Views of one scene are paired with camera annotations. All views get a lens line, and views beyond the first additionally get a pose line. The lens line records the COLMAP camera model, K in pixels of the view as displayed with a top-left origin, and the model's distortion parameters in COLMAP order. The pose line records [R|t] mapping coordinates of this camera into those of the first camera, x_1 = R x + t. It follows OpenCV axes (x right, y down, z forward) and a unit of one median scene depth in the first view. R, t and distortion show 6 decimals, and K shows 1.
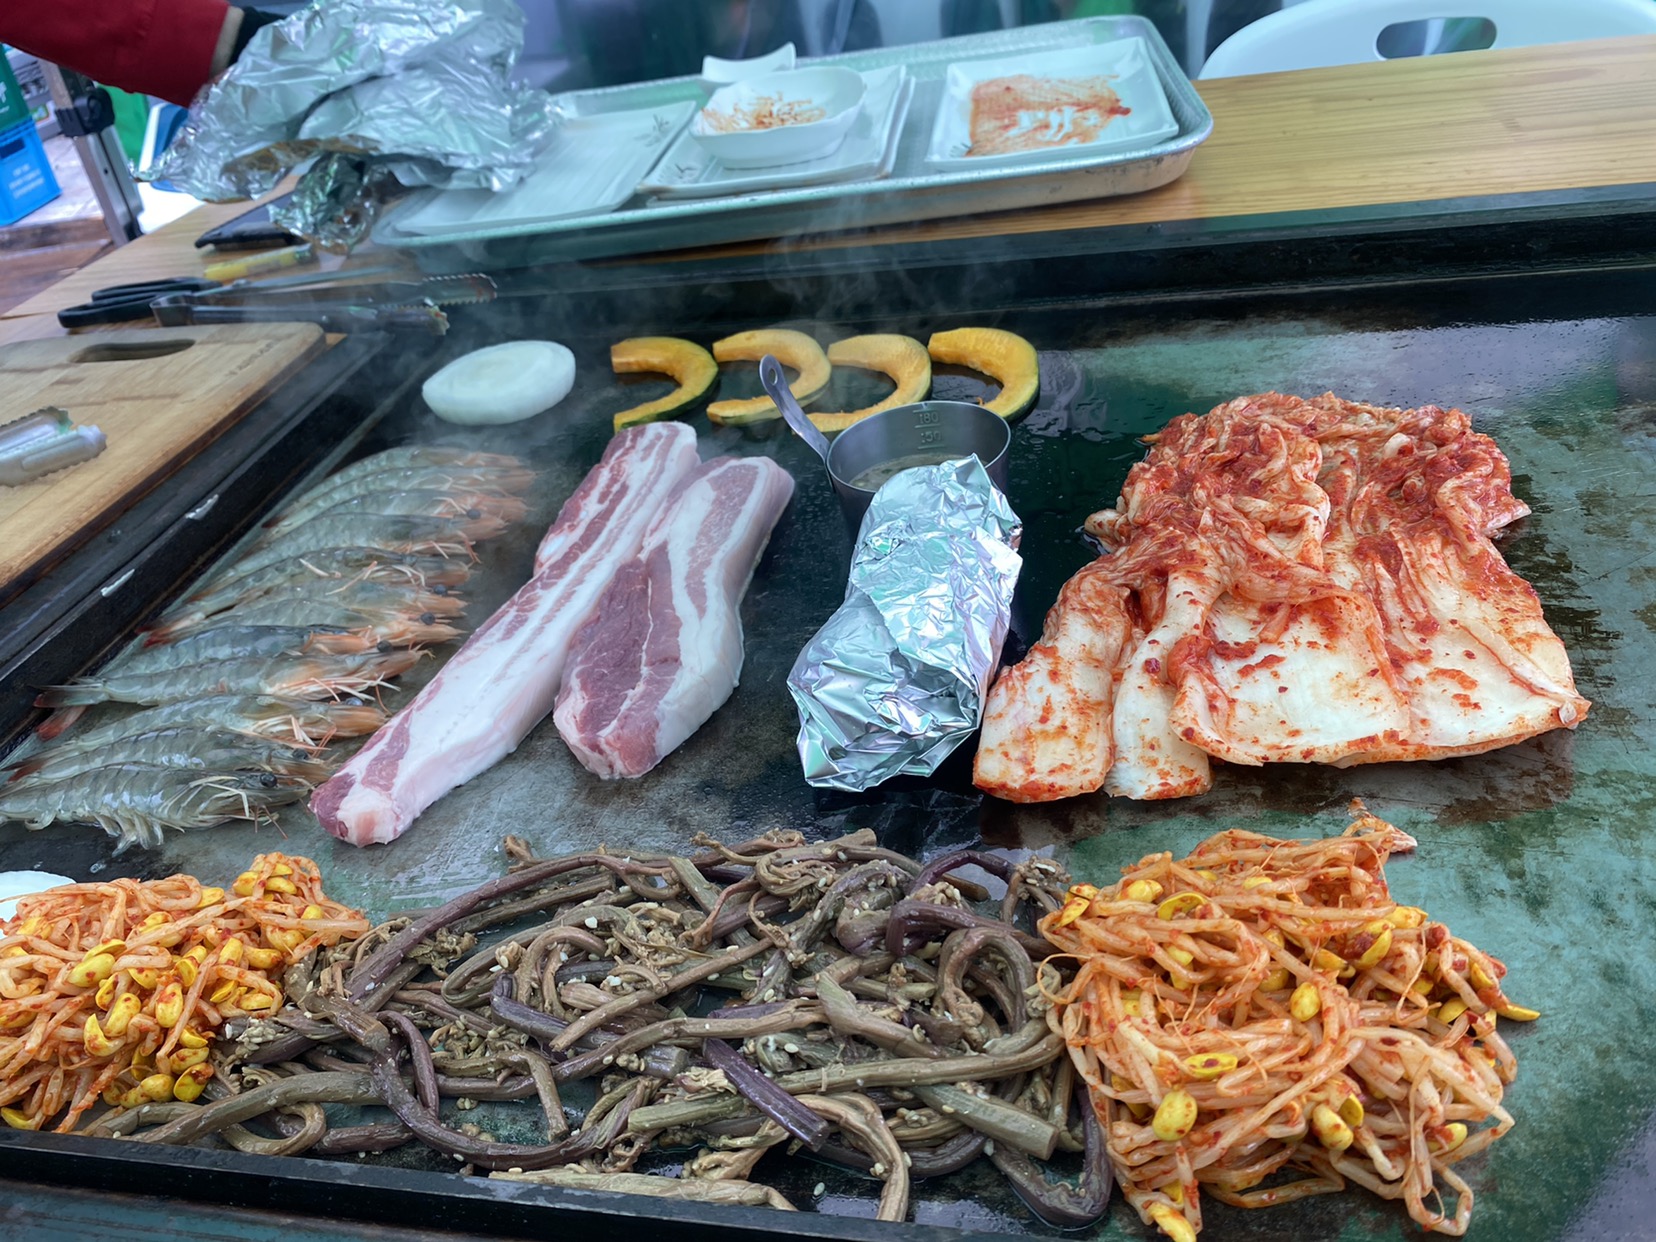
lens RADIAL K [[1324.8, 0, 828.0], [0, 1324.8, 621.0], [0, 0, 1]] dist [0.122850, -0.248074]
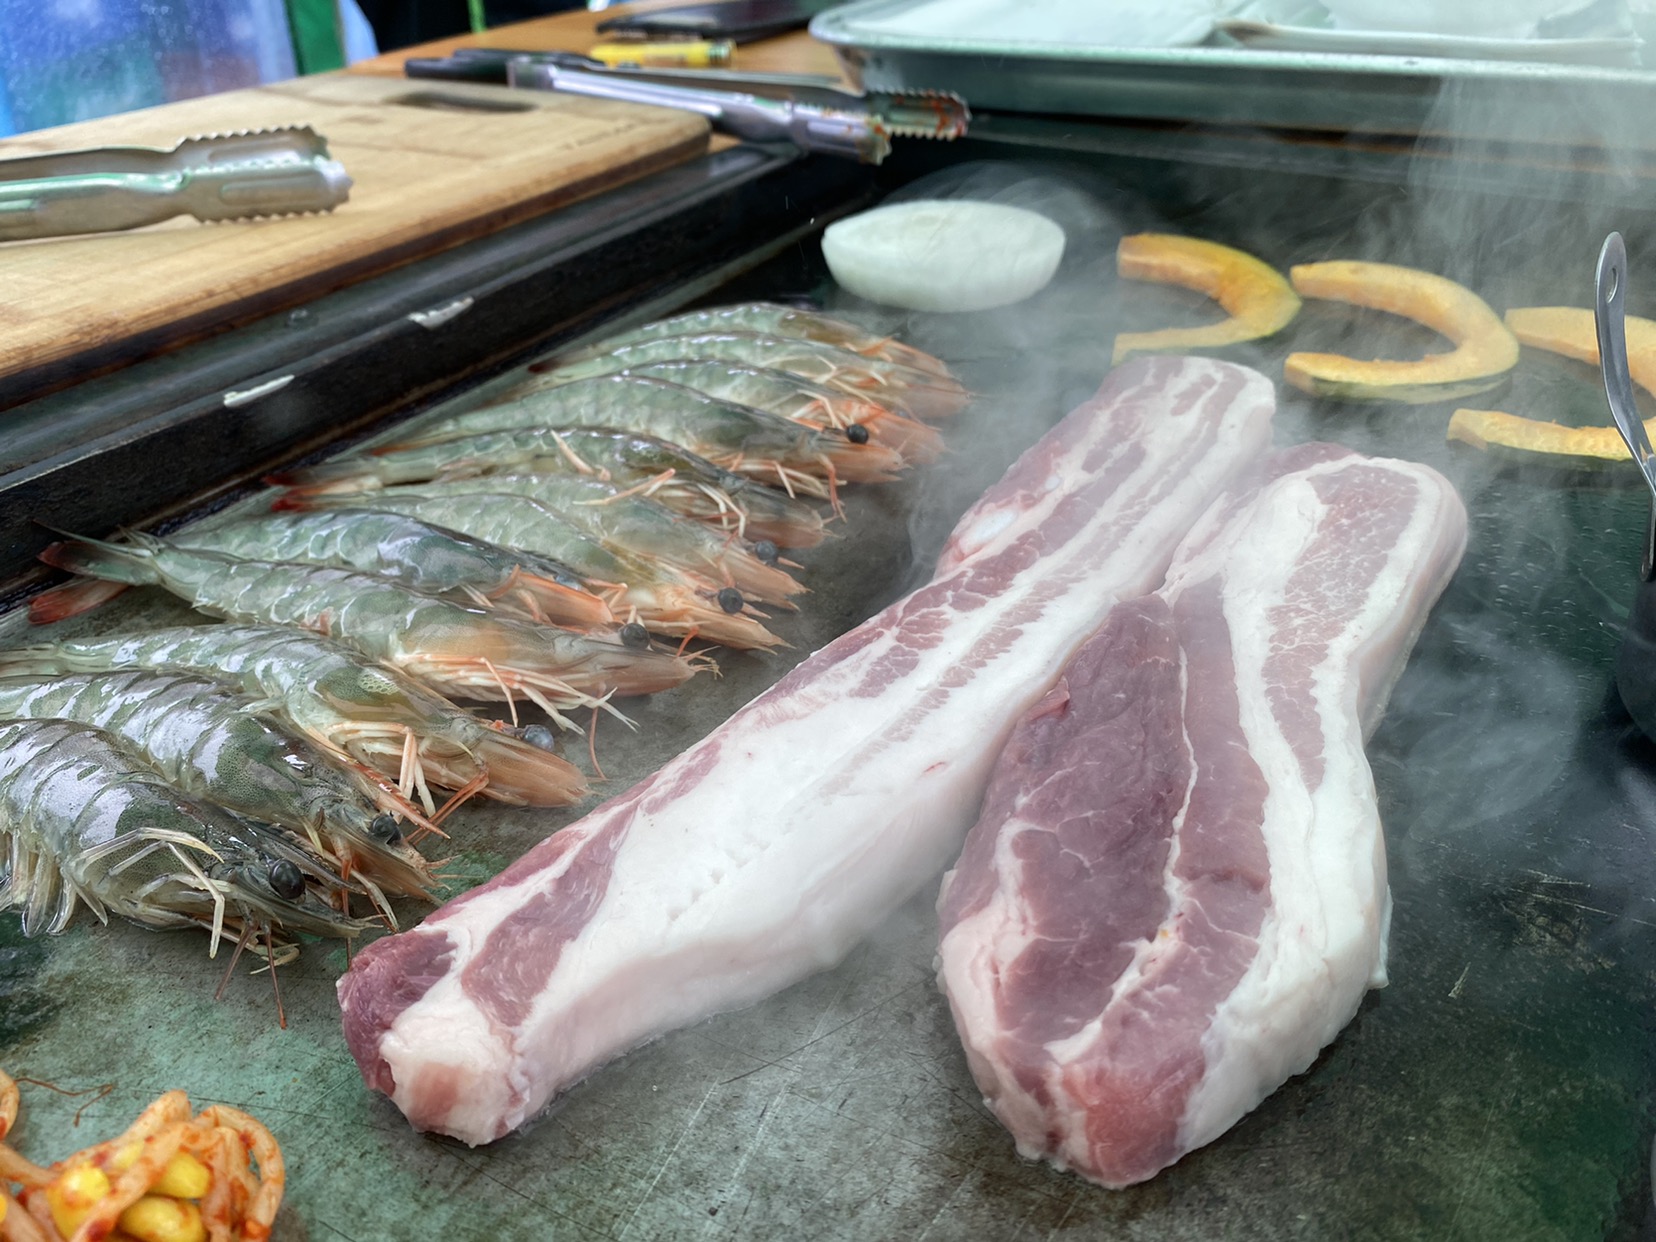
lens RADIAL K [[1324.8, 0, 828.0], [0, 1324.8, 621.0], [0, 0, 1]] dist [0.122850, -0.248074]
pose [[0.936476, 0.280557, -0.210479, -0.143915], [-0.279511, 0.959492, 0.035335, -0.021571], [0.211866, 0.025741, 0.976960, 0.475488]]
